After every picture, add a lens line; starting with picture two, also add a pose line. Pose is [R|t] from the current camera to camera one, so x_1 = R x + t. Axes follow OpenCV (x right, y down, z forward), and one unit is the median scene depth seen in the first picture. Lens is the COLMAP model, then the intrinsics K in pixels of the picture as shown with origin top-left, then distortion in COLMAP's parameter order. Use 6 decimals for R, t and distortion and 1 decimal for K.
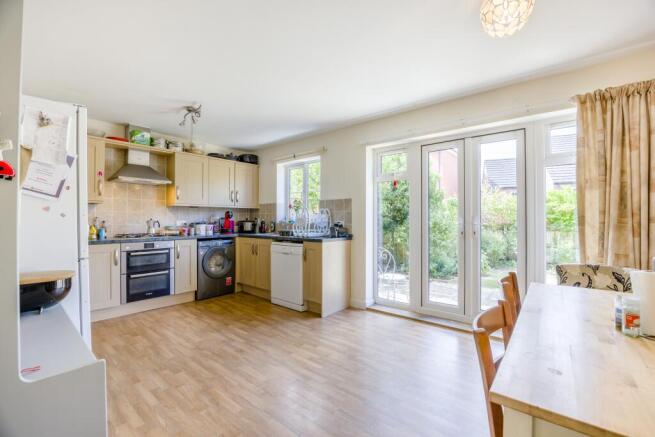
lens RADIAL K [[274.5, 0, 327.5], [0, 274.5, 218.5], [0, 0, 1]] dist [-0.017423, 0.000531]
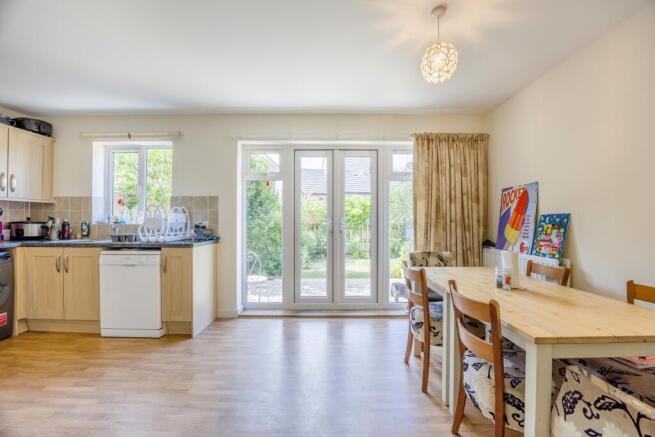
lens RADIAL K [[274.5, 0, 327.5], [0, 274.5, 218.5], [0, 0, 1]] dist [-0.017423, 0.000531]
pose [[0.781048, 0.005510, 0.624446, -0.194382], [-0.004740, 0.999985, -0.002896, 0.000173], [-0.624453, -0.000698, 0.781062, 0.089599]]
